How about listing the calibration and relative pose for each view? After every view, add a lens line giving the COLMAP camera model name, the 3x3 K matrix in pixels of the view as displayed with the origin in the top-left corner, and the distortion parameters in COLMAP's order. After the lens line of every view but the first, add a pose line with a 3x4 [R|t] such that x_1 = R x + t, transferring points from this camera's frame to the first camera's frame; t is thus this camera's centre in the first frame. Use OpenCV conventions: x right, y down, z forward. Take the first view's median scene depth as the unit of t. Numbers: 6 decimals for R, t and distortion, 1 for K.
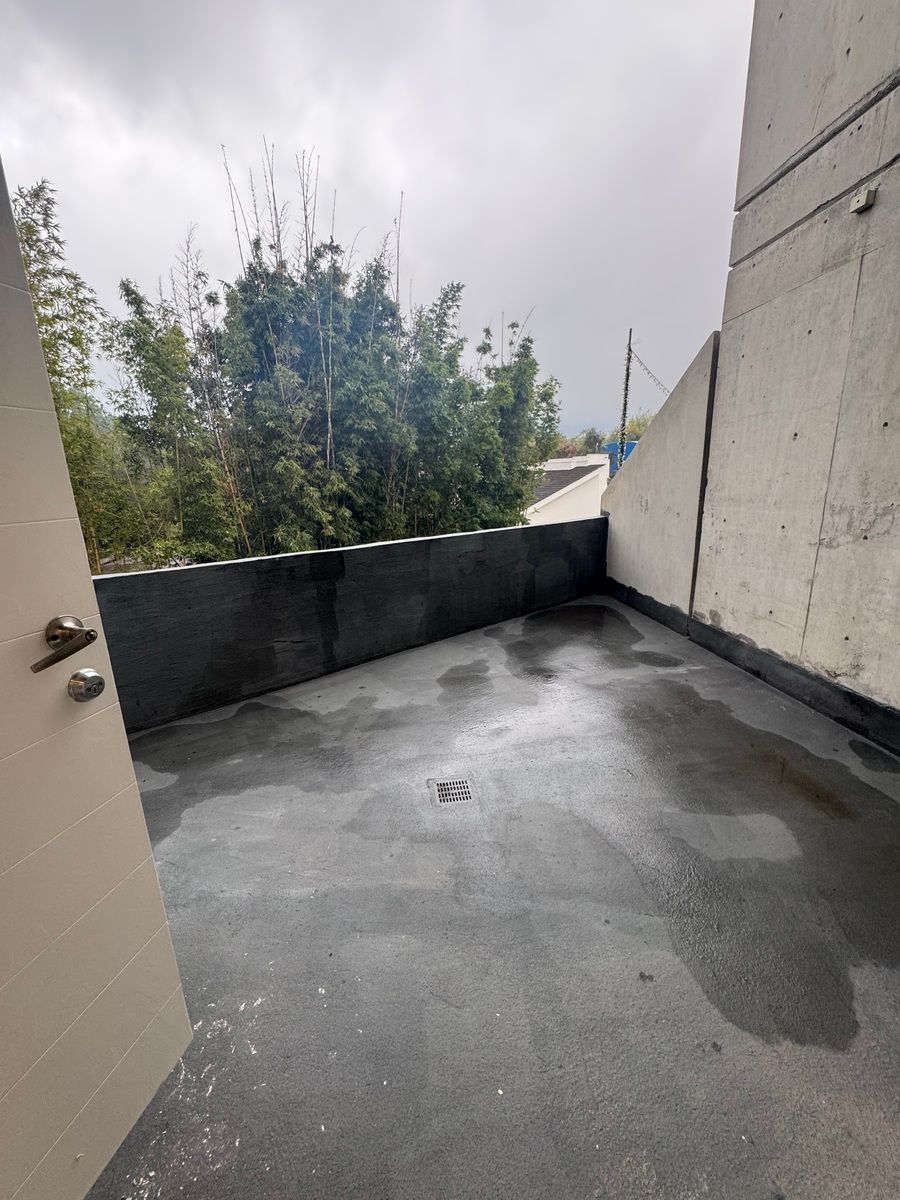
lens RADIAL K [[484.4, 0, 448.5], [0, 484.4, 597.9], [0, 0, 1]] dist [-0.002848, 0.000318]
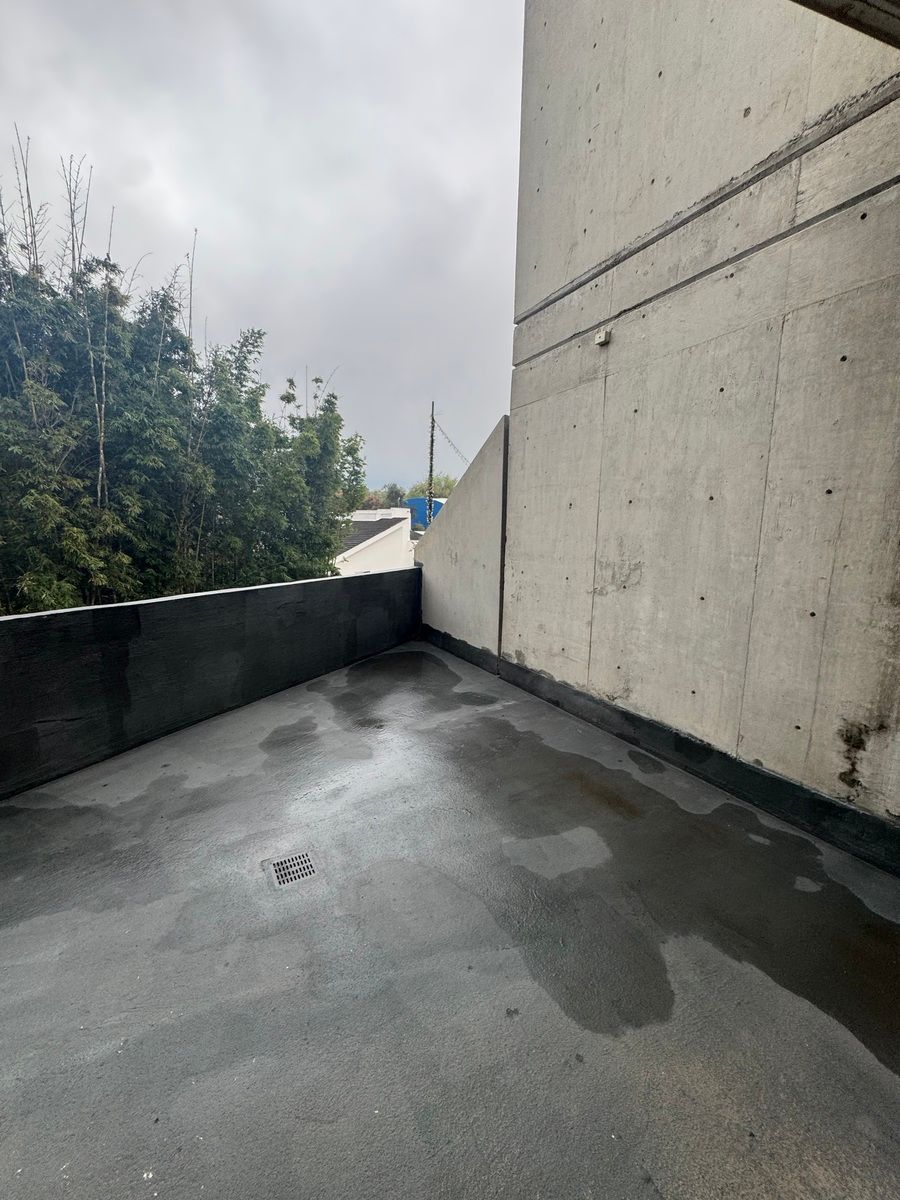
lens RADIAL K [[484.4, 0, 452.1], [0, 484.4, 596.7], [0, 0, 1]] dist [-0.002848, 0.000318]
pose [[0.921415, -0.013208, 0.388355, -0.041759], [0.052439, 0.994506, -0.090594, -0.005547], [-0.385025, 0.103840, 0.917046, 0.003318]]
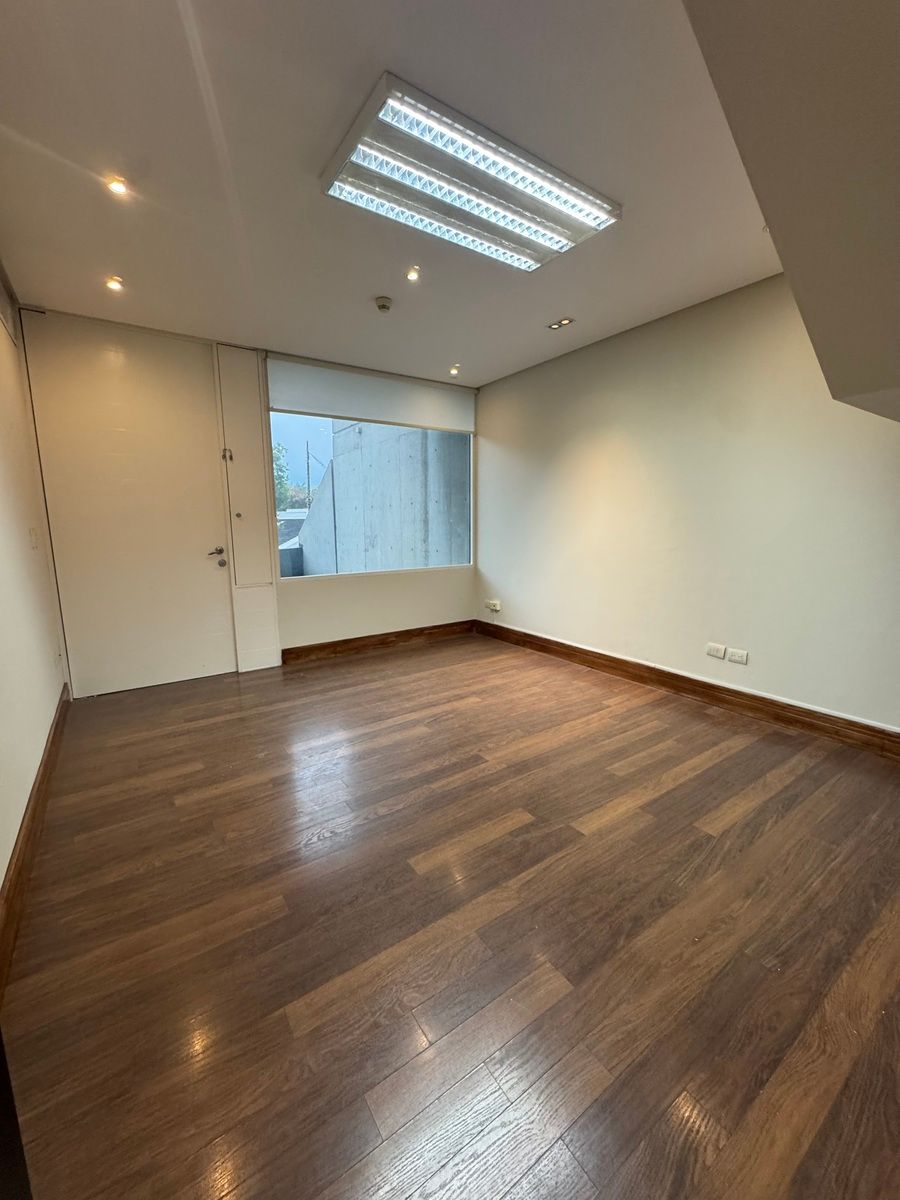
lens RADIAL K [[484.4, 0, 453.6], [0, 484.4, 610.0], [0, 0, 1]] dist [-0.002848, 0.000318]
pose [[0.874464, -0.067331, 0.480394, -0.070627], [0.102192, 0.993666, -0.046750, 0.310044], [-0.474204, 0.089974, 0.875806, -1.214046]]
